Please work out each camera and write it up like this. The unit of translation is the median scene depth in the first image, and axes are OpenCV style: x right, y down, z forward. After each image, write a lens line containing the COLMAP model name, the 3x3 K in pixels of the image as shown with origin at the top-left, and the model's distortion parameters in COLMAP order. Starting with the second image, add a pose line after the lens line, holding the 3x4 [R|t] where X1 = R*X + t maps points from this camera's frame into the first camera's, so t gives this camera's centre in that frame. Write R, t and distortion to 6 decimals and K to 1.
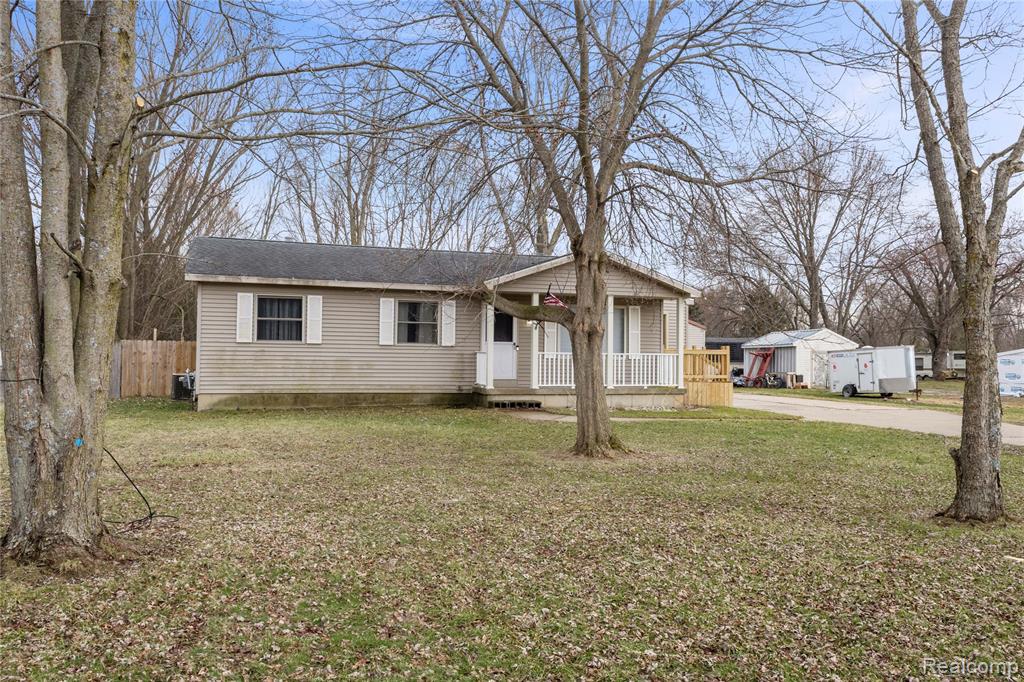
lens RADIAL K [[870.6, 0, 511.7], [0, 870.6, 342.9], [0, 0, 1]] dist [0.014436, 0.002594]
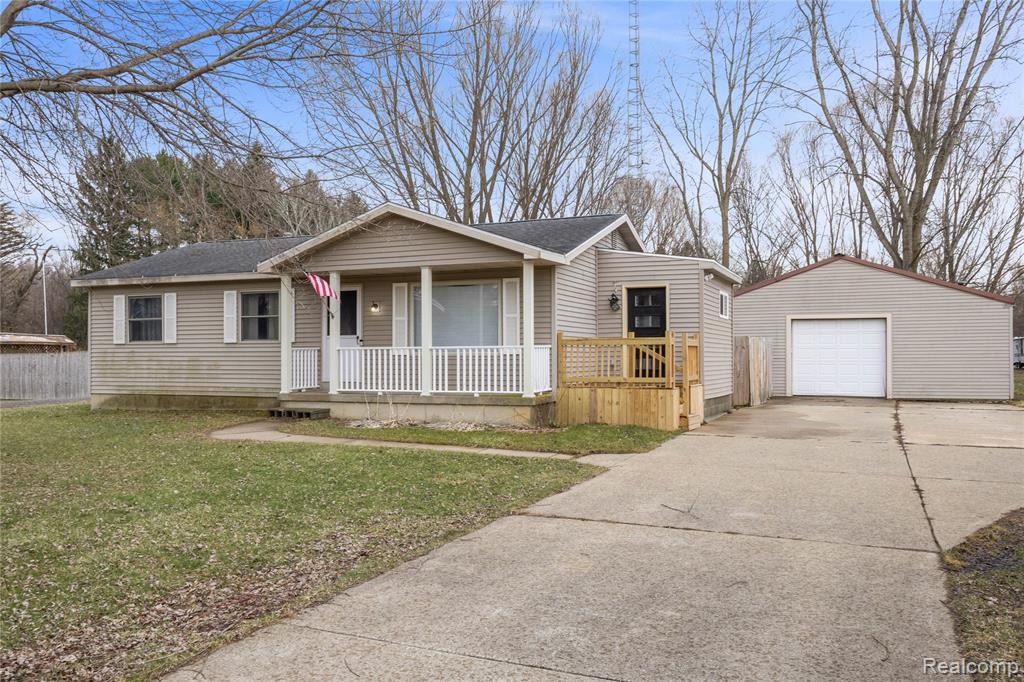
lens RADIAL K [[870.6, 0, 511.8], [0, 870.6, 342.5], [0, 0, 1]] dist [0.014436, 0.002594]
pose [[0.730663, -0.025077, -0.682278, 0.690793], [0.020346, 0.999681, -0.014953, 0.021516], [0.682435, -0.002956, 0.730940, 0.543324]]
